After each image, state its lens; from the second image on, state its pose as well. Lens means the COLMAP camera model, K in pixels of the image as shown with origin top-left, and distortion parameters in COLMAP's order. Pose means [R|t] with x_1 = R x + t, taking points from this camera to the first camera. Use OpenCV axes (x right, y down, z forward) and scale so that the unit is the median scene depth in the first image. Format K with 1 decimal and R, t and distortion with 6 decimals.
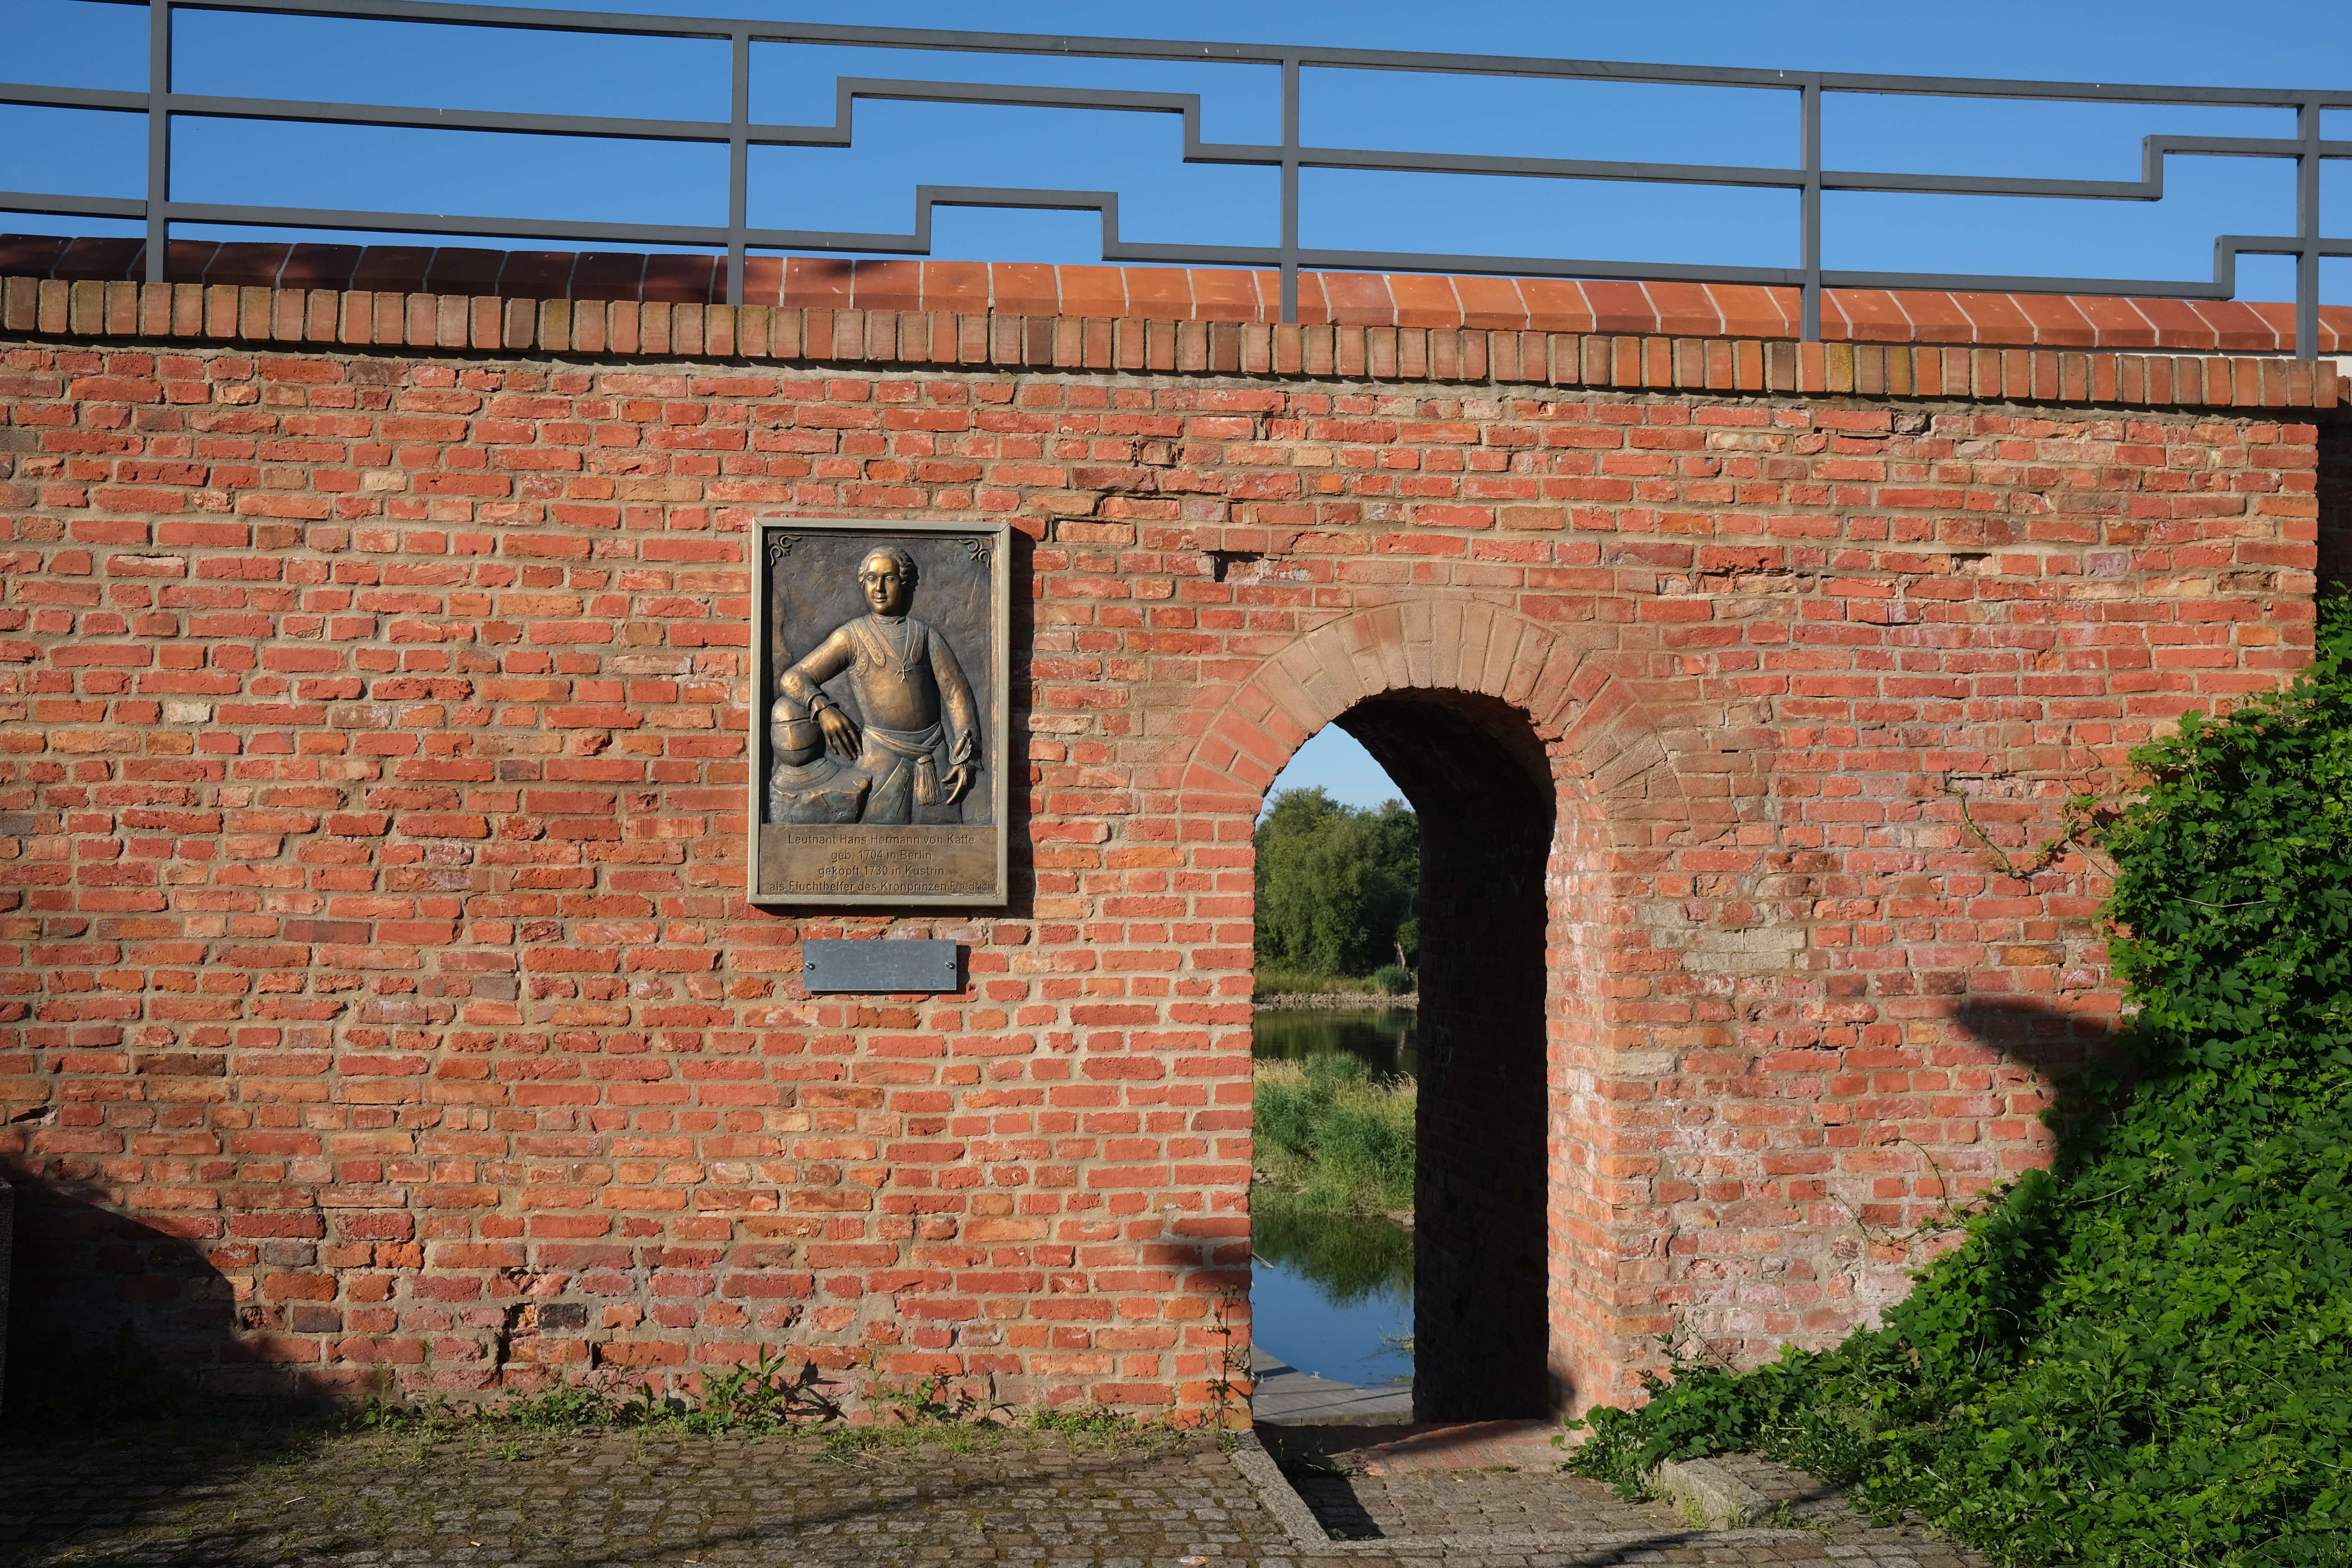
lens RADIAL K [[2413.1, 0, 1175.1], [0, 2413.1, 788.8], [0, 0, 1]] dist [-0.002774, 0.000000]
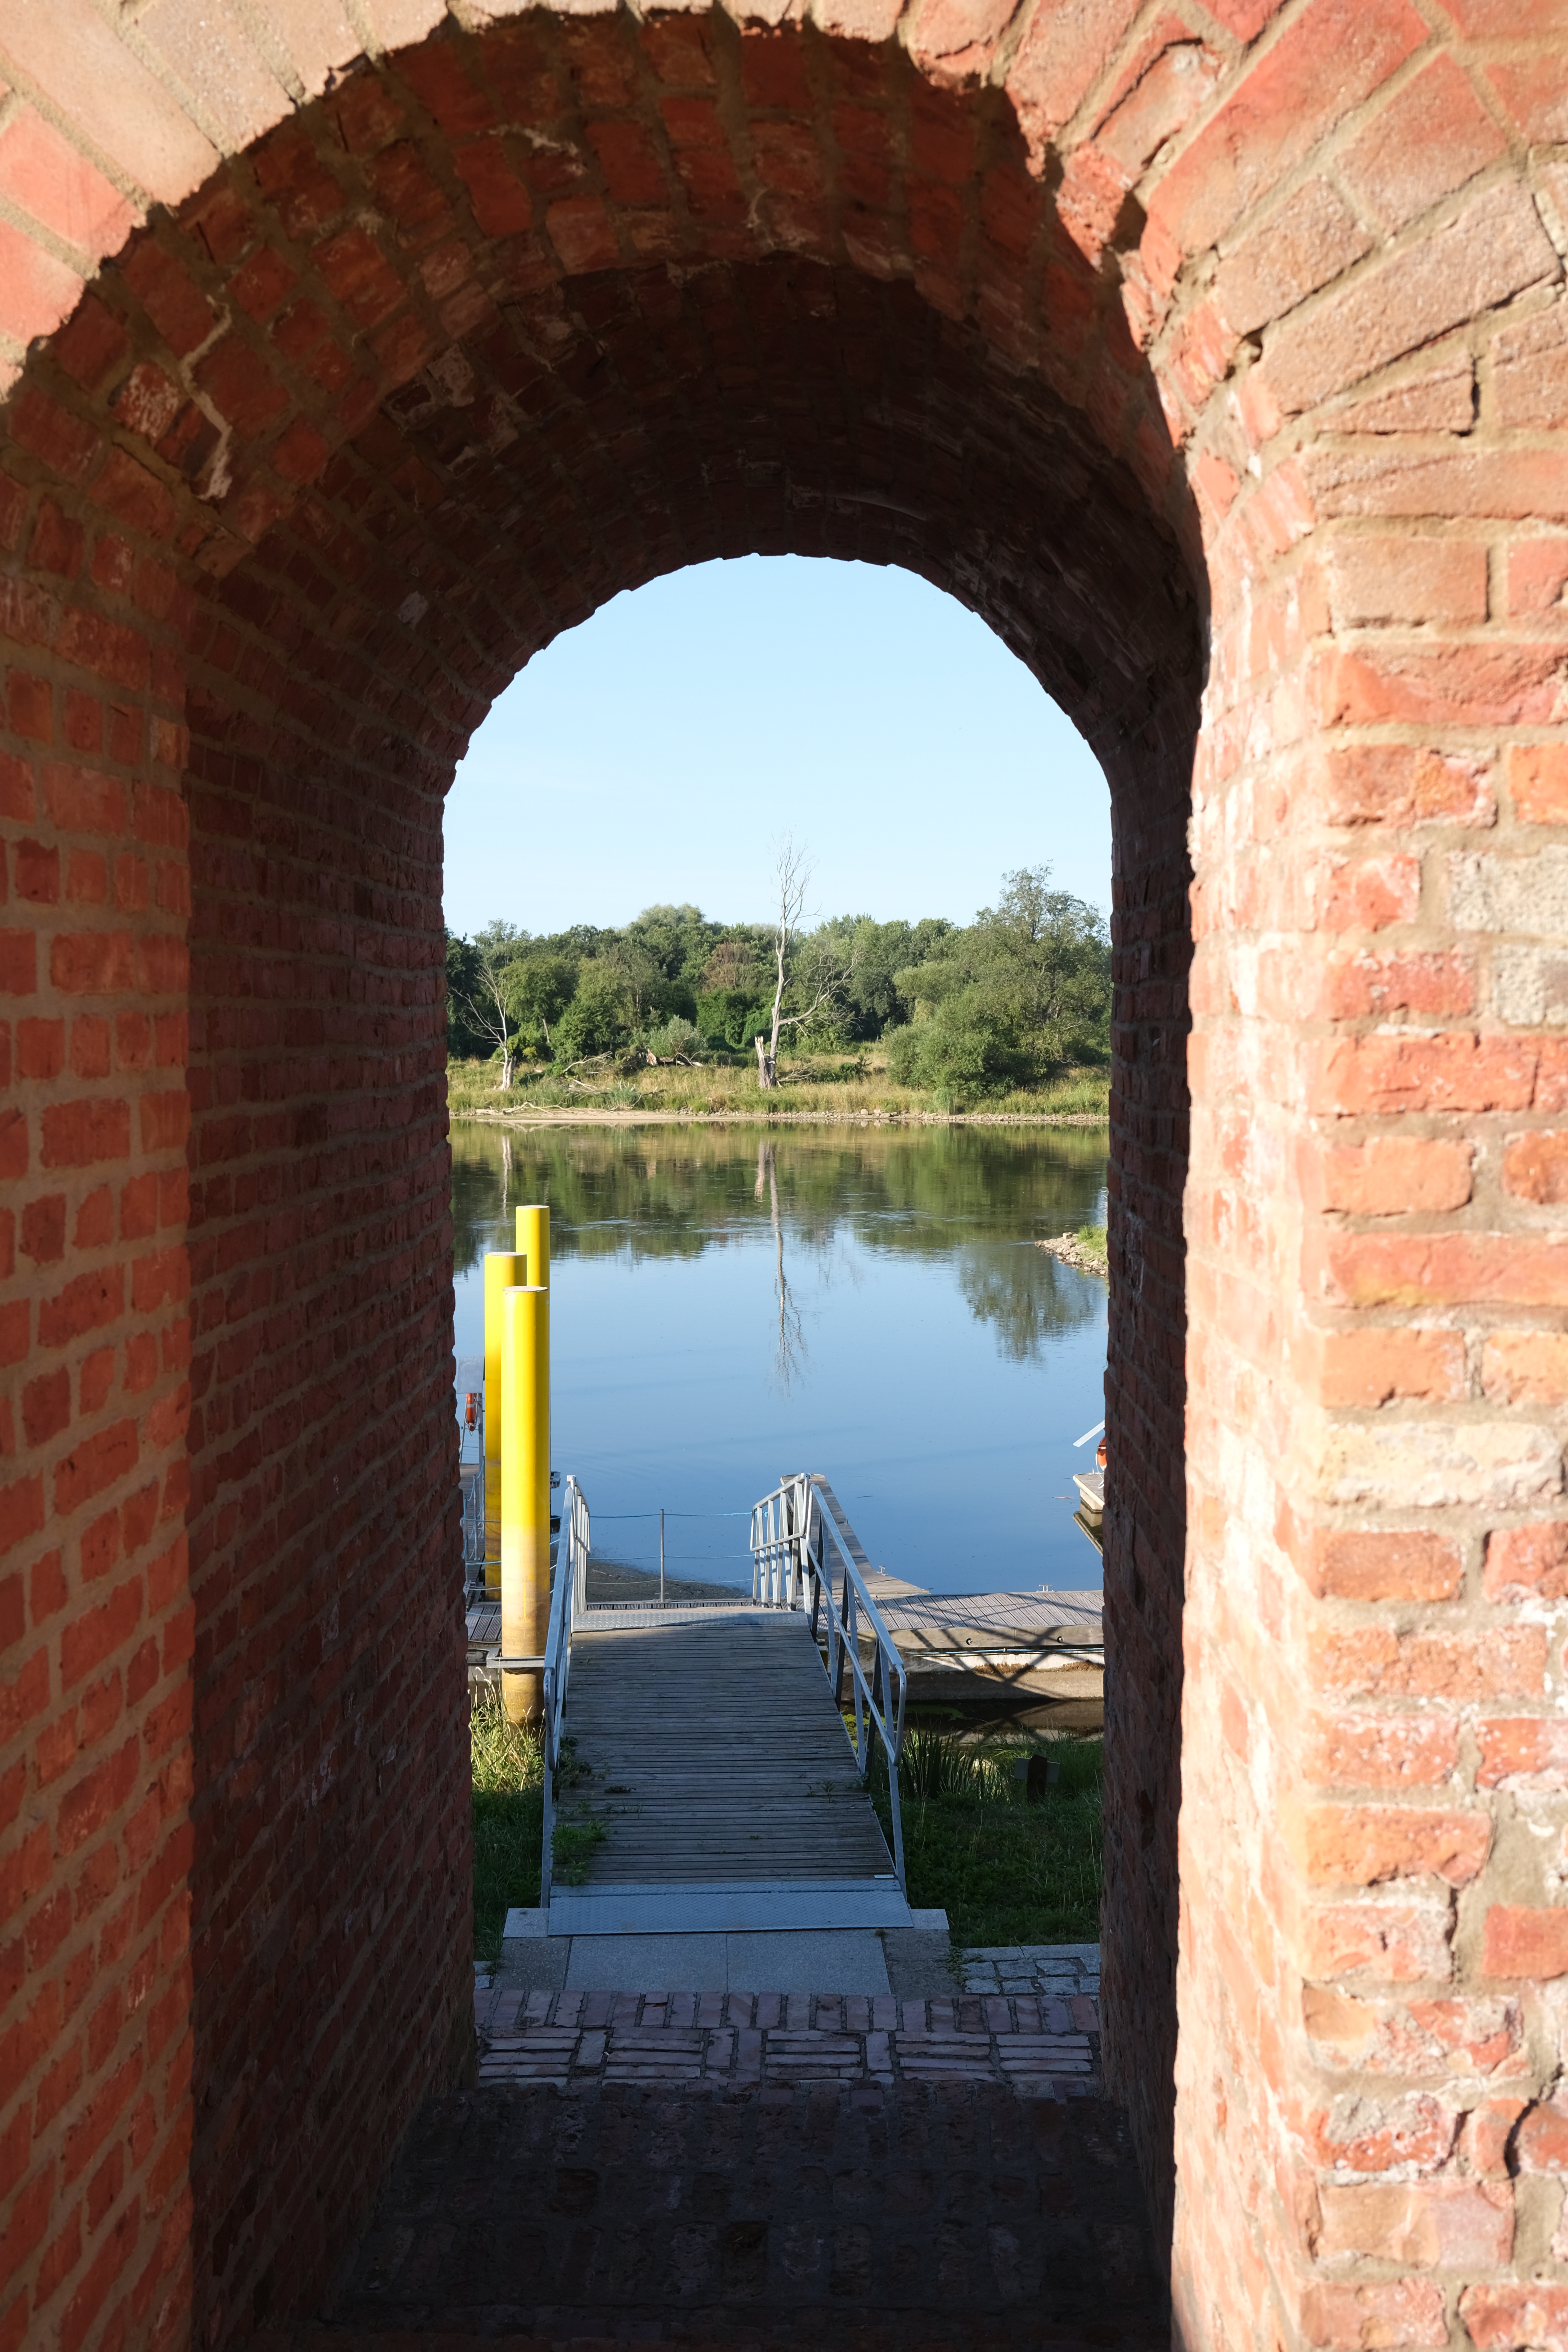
lens RADIAL K [[2413.1, 0, 785.9], [0, 2413.1, 1170.7], [0, 0, 1]] dist [-0.002774, 0.000000]
pose [[0.987064, 0.009372, -0.160053, 0.165350], [0.008253, 0.993996, 0.109106, 0.052981], [0.160115, -0.109016, 0.981060, 0.732167]]
